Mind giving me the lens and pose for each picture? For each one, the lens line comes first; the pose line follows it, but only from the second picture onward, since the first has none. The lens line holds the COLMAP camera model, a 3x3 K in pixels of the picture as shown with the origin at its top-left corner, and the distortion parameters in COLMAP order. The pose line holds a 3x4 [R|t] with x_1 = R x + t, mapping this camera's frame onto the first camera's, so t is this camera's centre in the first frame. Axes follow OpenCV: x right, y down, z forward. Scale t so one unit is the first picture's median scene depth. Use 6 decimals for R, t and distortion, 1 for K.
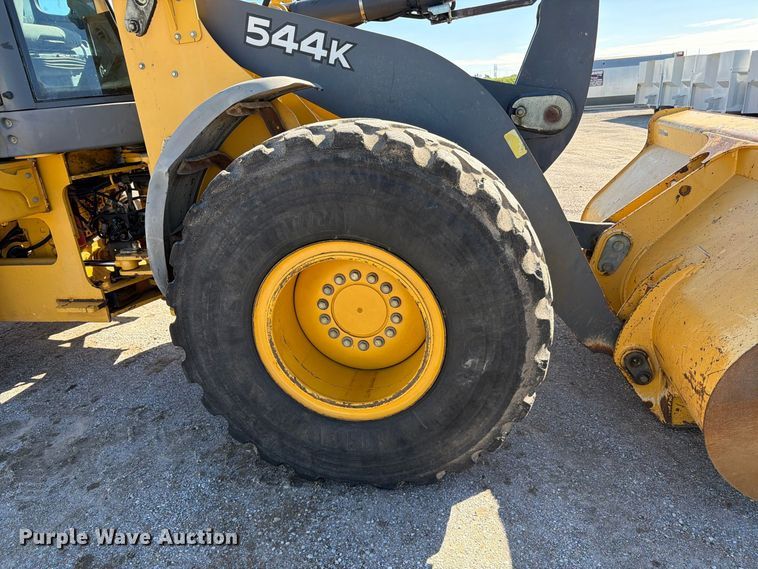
lens RADIAL K [[530.4, 0, 380.3], [0, 530.4, 290.1], [0, 0, 1]] dist [0.044587, -0.057371]
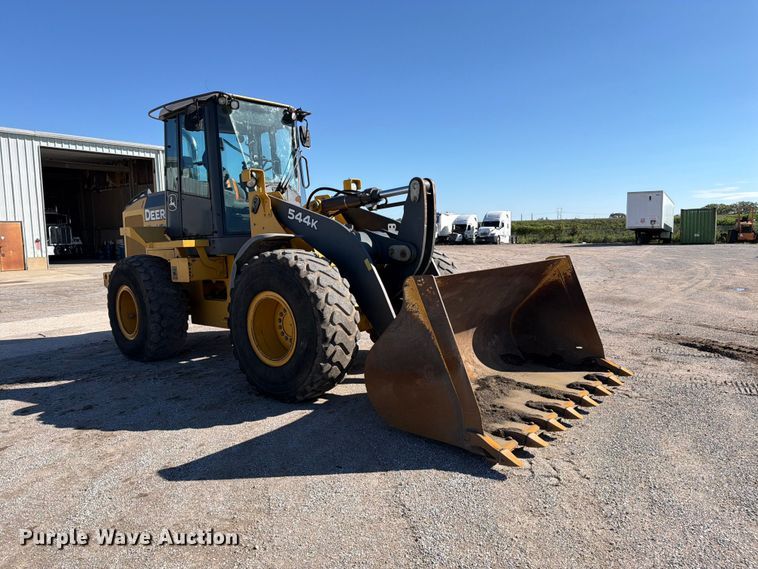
lens RADIAL K [[533.6, 0, 381.0], [0, 533.6, 282.5], [0, 0, 1]] dist [0.130289, -0.179912]
pose [[0.867549, 0.095038, -0.488187, 1.394664], [-0.208093, 0.960887, -0.182737, 0.199220], [0.451726, 0.260122, 0.853394, -0.879257]]
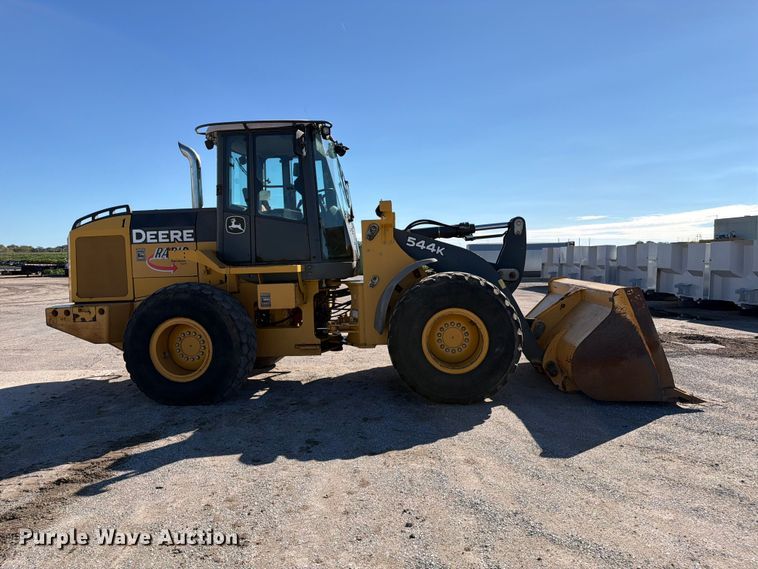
lens RADIAL K [[533.6, 0, 381.0], [0, 533.6, 282.5], [0, 0, 1]] dist [0.130289, -0.179912]
pose [[0.989777, 0.050021, 0.133567, -0.748235], [-0.006905, 0.952190, -0.305430, 0.581984], [-0.142459, 0.301385, 0.942801, -1.564947]]
